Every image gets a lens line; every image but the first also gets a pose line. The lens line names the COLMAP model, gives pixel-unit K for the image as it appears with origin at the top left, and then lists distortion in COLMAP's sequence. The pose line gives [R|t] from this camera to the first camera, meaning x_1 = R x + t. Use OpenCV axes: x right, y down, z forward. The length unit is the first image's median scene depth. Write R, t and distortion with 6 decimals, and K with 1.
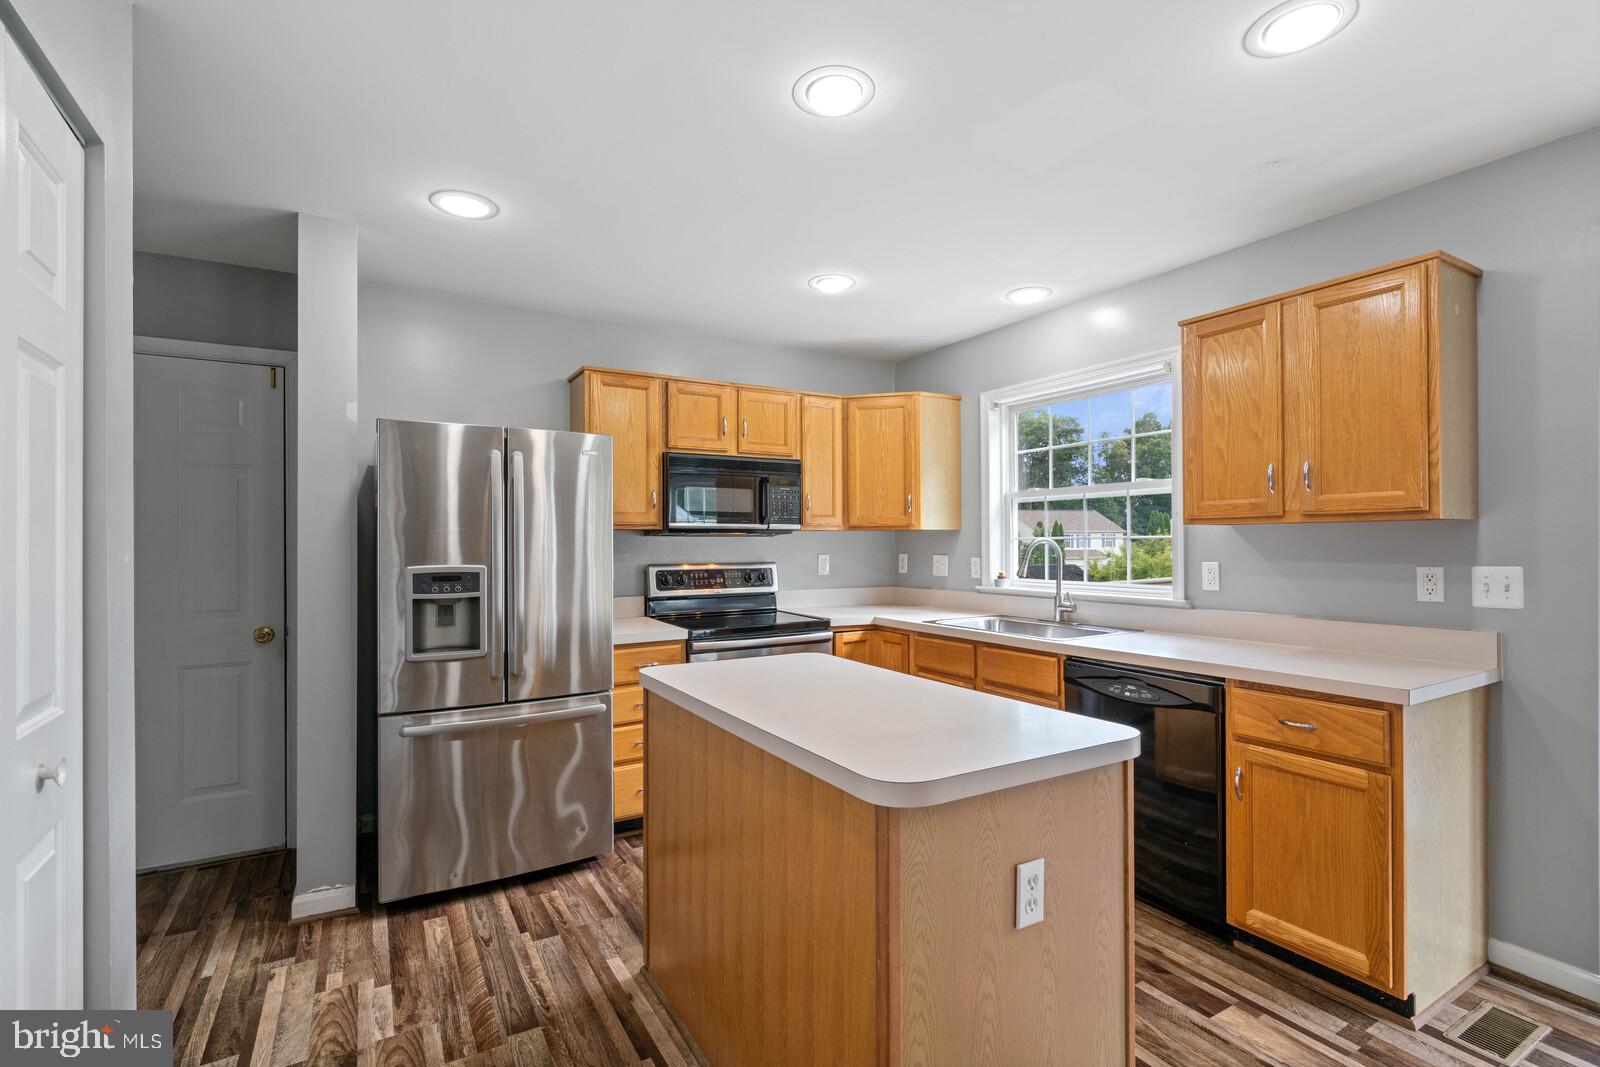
lens RADIAL K [[732.7, 0, 773.0], [0, 732.7, 539.4], [0, 0, 1]] dist [-0.007166, 0.001475]
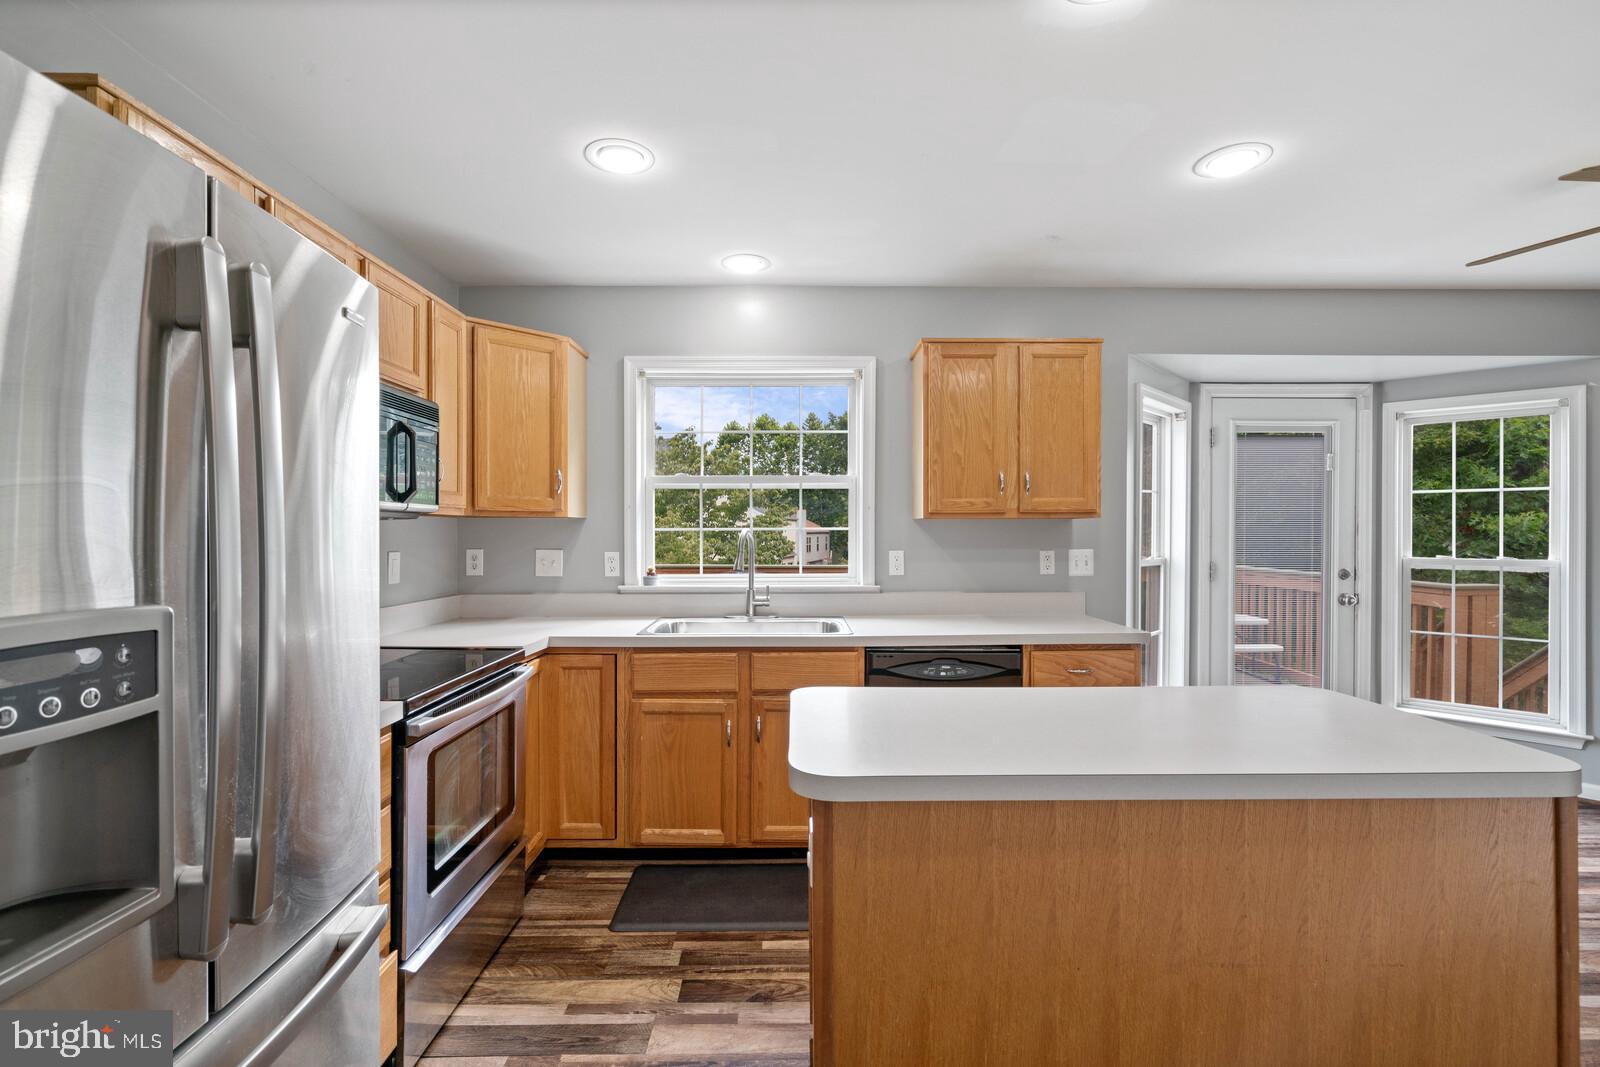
lens RADIAL K [[732.7, 0, 786.8], [0, 732.7, 535.5], [0, 0, 1]] dist [-0.007166, 0.001475]
pose [[0.484586, -0.000404, 0.874744, -0.530466], [-0.003511, 0.999991, 0.002407, 0.005109], [-0.874737, -0.004237, 0.484580, 0.627493]]
